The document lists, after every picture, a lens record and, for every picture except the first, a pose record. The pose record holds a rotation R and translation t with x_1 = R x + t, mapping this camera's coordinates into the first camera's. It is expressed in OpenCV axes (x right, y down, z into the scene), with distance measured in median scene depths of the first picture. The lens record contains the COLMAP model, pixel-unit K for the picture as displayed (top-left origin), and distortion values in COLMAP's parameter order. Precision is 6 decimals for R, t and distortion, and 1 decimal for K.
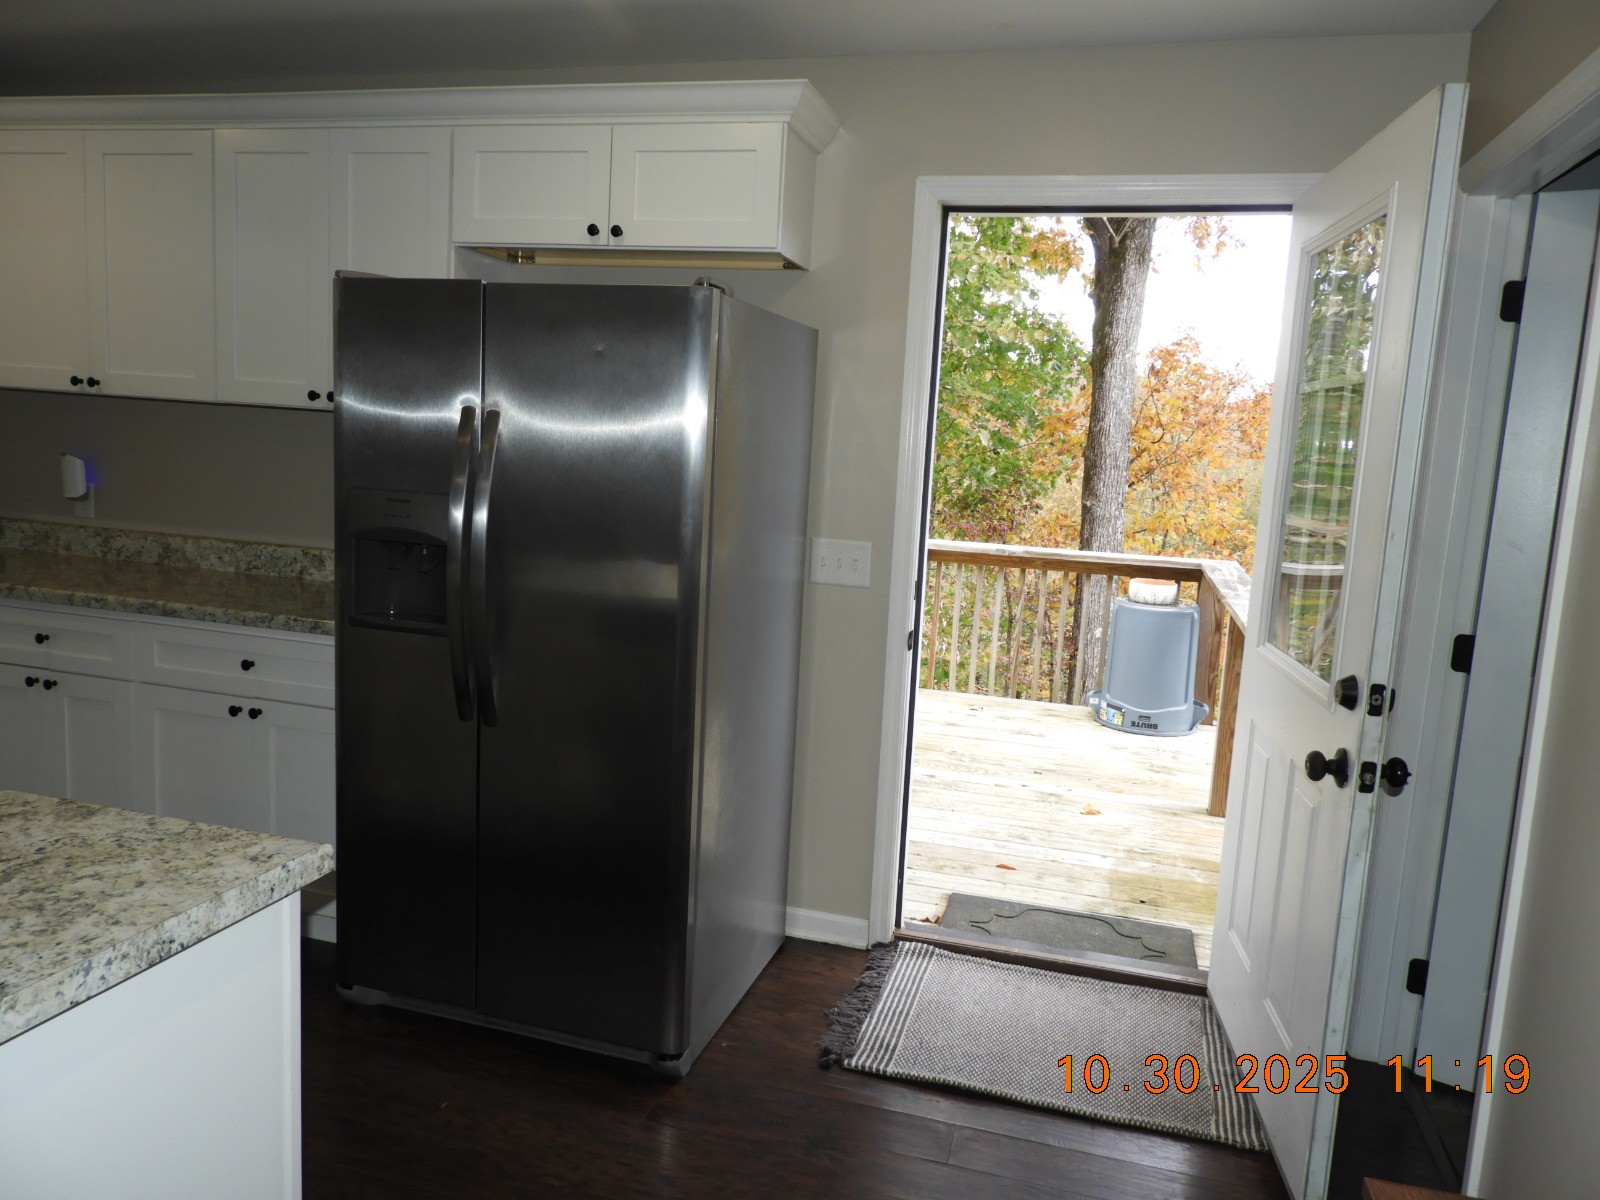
lens RADIAL K [[1134.6, 0, 802.0], [0, 1134.6, 599.1], [0, 0, 1]] dist [0.004721, 0.003437]
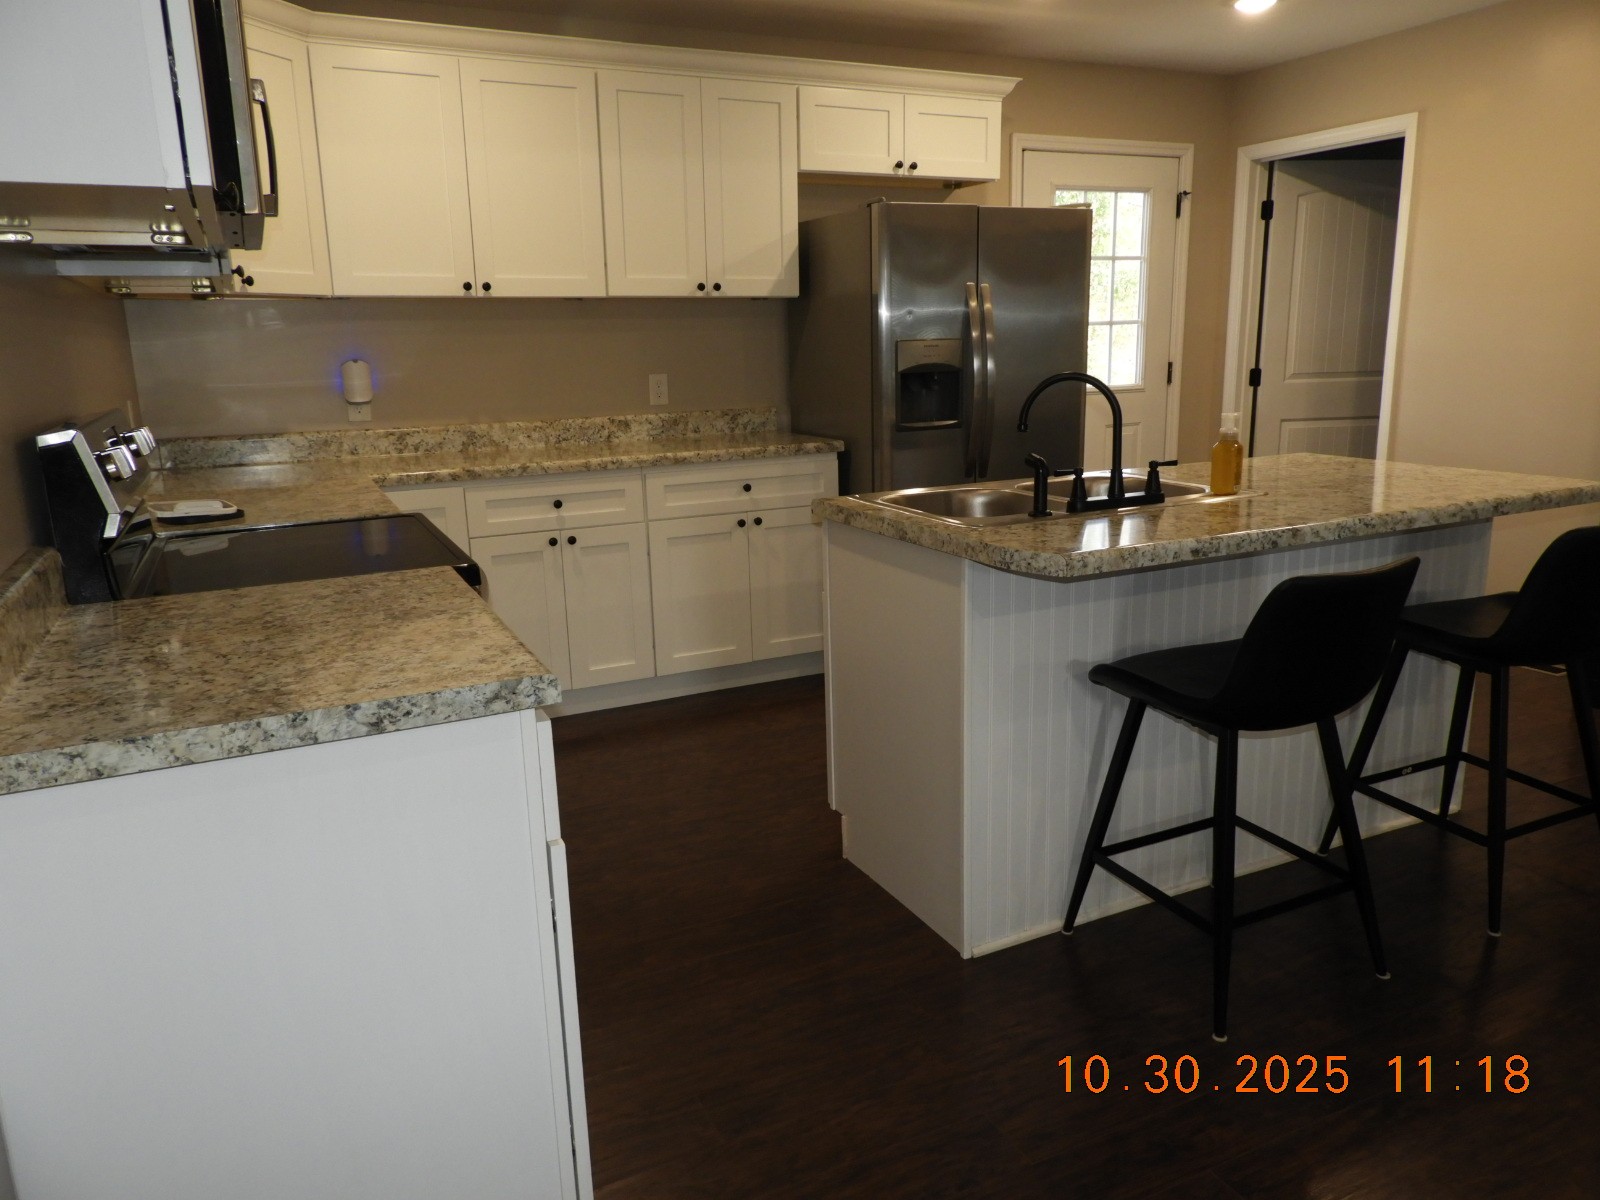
lens RADIAL K [[1134.6, 0, 802.0], [0, 1134.6, 599.1], [0, 0, 1]] dist [0.004721, 0.003437]
pose [[0.745891, -0.224630, 0.627047, -1.369761], [0.156135, 0.974152, 0.163247, -0.025689], [-0.647509, -0.023860, 0.761684, -0.094101]]
